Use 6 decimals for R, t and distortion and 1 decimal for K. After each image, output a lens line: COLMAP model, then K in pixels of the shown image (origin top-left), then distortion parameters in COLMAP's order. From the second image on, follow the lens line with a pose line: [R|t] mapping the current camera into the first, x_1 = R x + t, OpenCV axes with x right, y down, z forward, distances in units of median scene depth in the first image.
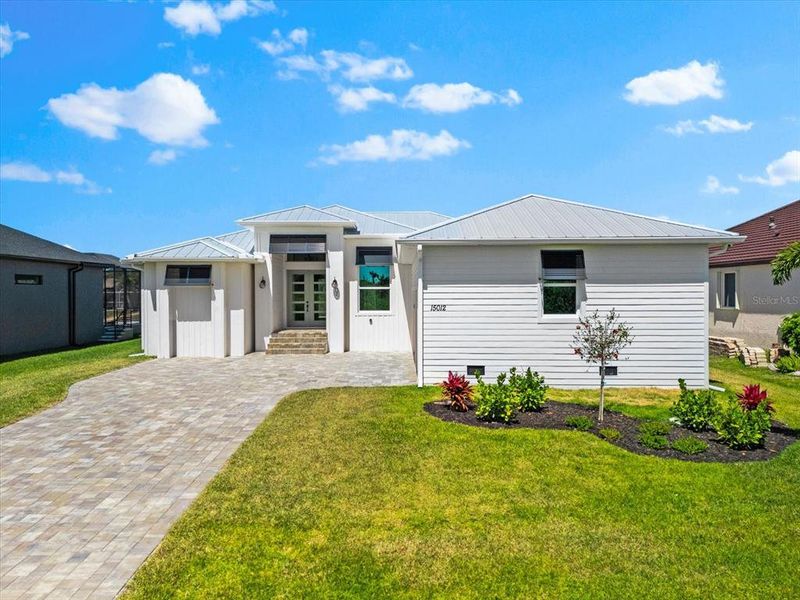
lens RADIAL K [[597.1, 0, 399.2], [0, 597.1, 297.8], [0, 0, 1]] dist [0.065144, -0.046886]
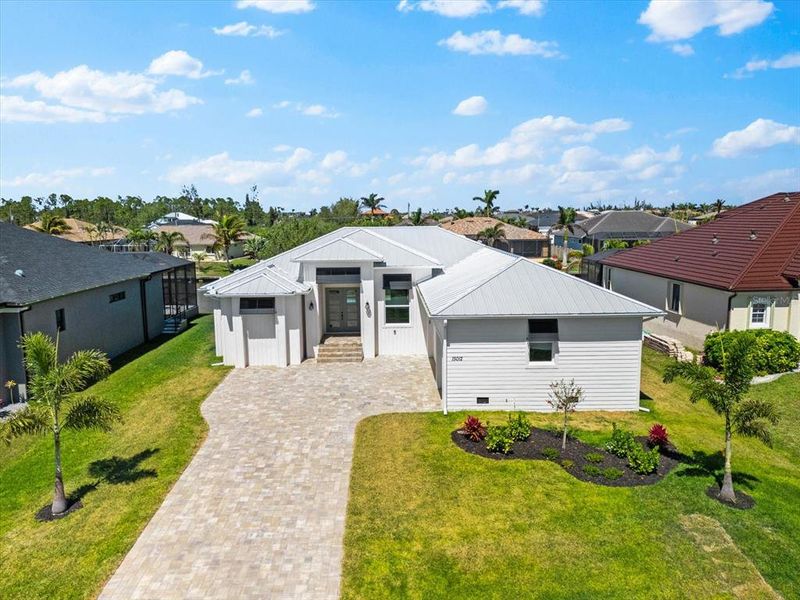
lens RADIAL K [[597.1, 0, 399.2], [0, 597.1, 297.8], [0, 0, 1]] dist [0.065144, -0.046886]
pose [[0.999669, -0.010531, 0.023465, -0.106661], [0.007370, 0.991363, 0.130938, -0.317037], [-0.024641, -0.130722, 0.991113, -0.410267]]
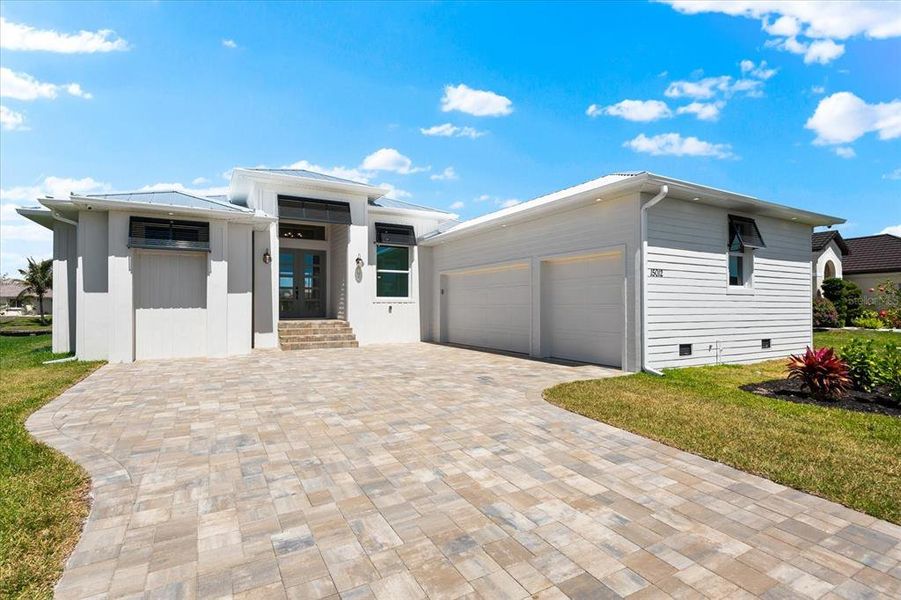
lens RADIAL K [[439.1, 0, 448.9], [0, 439.1, 306.0], [0, 0, 1]] dist [-0.001562, -0.000226]
pose [[0.872900, 0.003626, 0.487885, -0.454493], [0.001348, 0.999951, -0.009843, 0.065385], [-0.487897, 0.009250, 0.872852, 0.617743]]
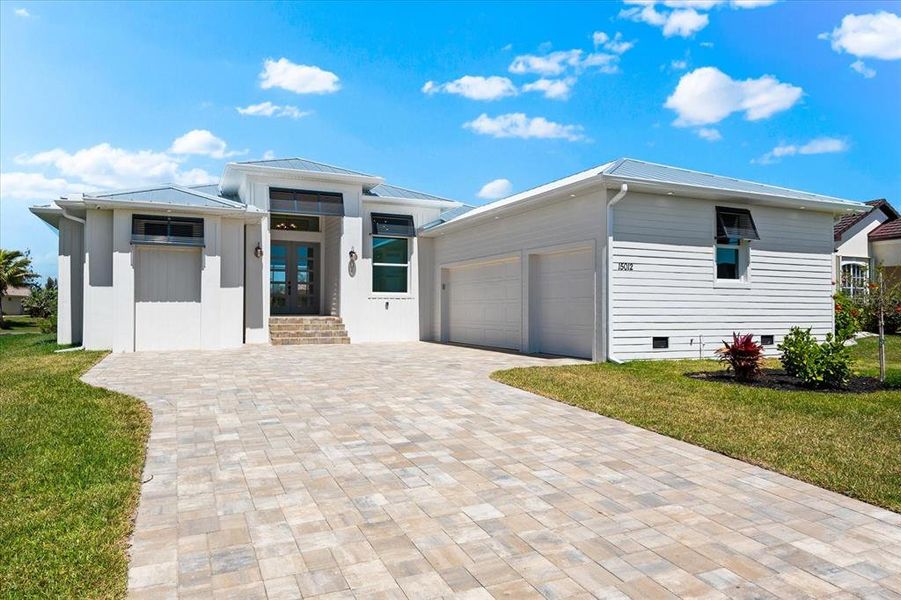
lens RADIAL K [[587.1, 0, 447.9], [0, 587.1, 303.5], [0, 0, 1]] dist [0.006882, 0.001843]
pose [[0.910102, 0.009872, 0.414266, -0.481423], [-0.002321, 0.999822, -0.018728, 0.081733], [-0.414377, 0.016083, 0.909963, 0.366116]]
